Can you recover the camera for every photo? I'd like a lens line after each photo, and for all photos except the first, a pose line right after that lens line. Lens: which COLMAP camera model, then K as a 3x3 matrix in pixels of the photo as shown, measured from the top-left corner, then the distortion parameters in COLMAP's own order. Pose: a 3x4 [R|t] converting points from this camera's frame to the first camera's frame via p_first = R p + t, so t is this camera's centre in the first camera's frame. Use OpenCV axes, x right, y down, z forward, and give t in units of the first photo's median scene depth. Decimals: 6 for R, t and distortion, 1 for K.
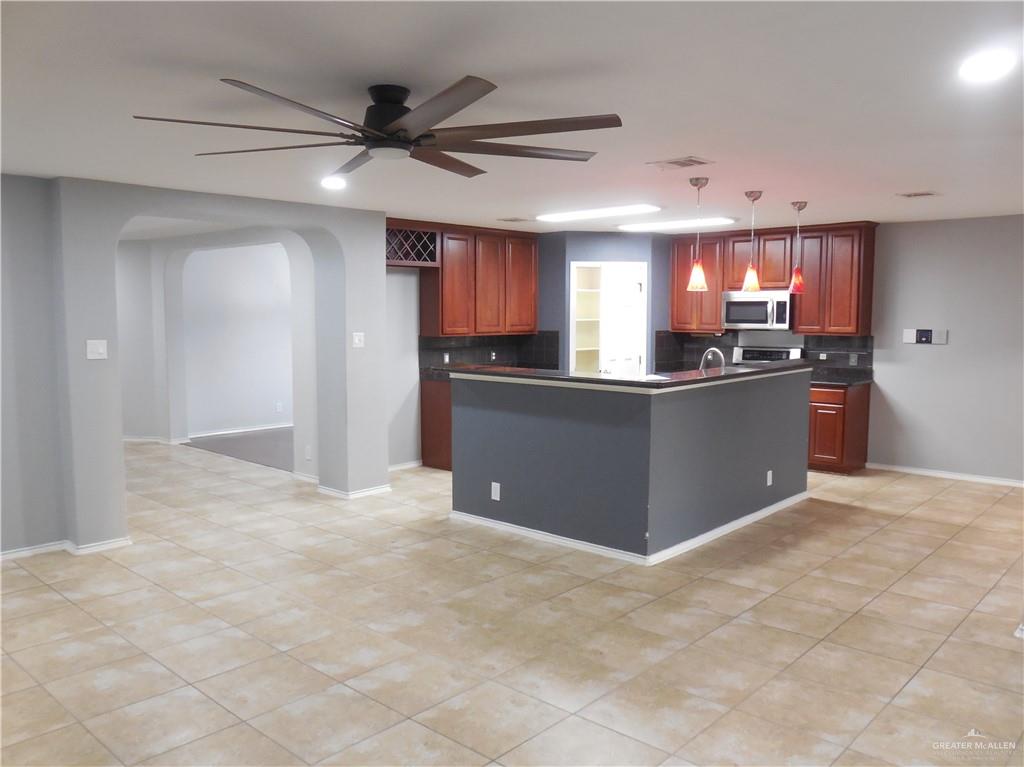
lens RADIAL K [[798.4, 0, 512.2], [0, 798.4, 376.0], [0, 0, 1]] dist [-0.039031, 0.024636]
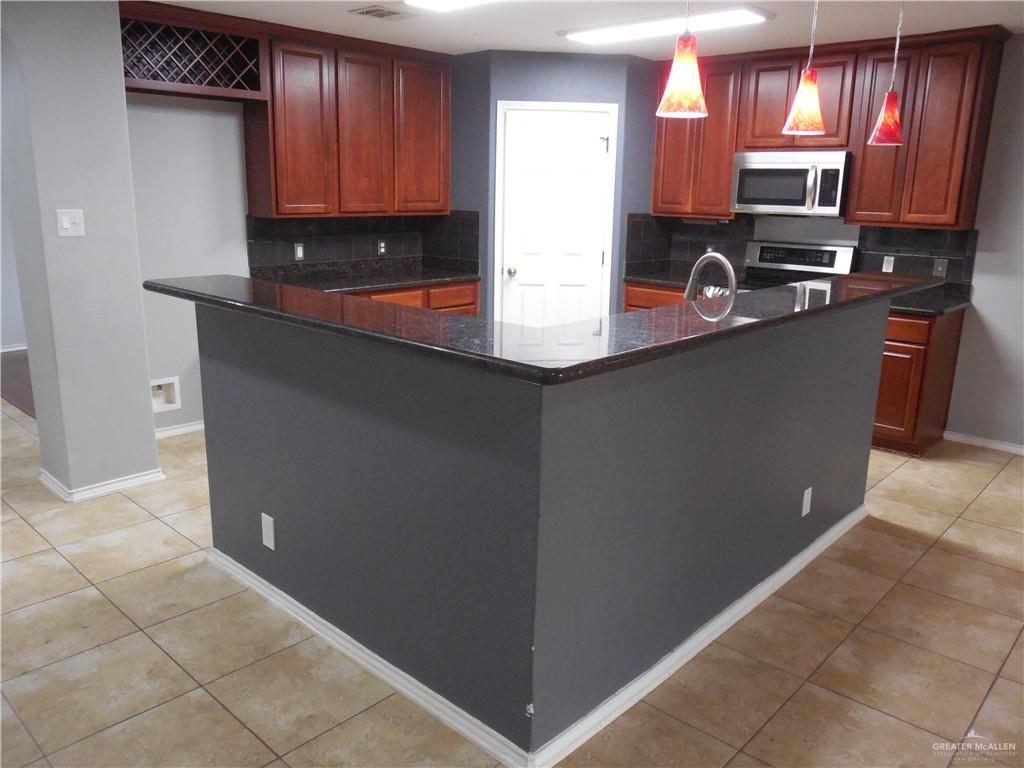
lens RADIAL K [[798.4, 0, 512.8], [0, 798.4, 377.2], [0, 0, 1]] dist [-0.039031, 0.024636]
pose [[0.999832, 0.018116, 0.002656, 0.095989], [-0.018309, 0.988578, 0.149596, -0.022572], [0.000085, -0.149619, 0.988744, 0.376123]]
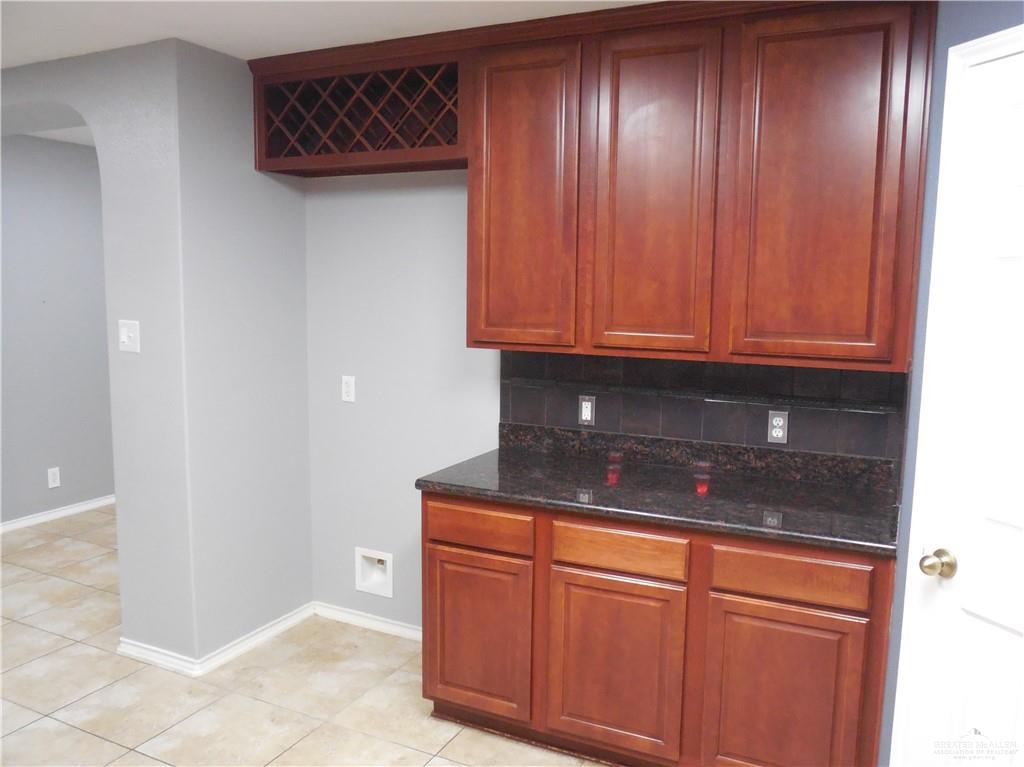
lens RADIAL K [[798.4, 0, 512.9], [0, 798.4, 388.1], [0, 0, 1]] dist [-0.039031, 0.024636]
pose [[0.282085, 0.123533, -0.951403, 0.272058], [-0.093781, 0.990477, 0.100801, -0.070324], [0.954795, 0.060789, 0.290984, 0.918622]]
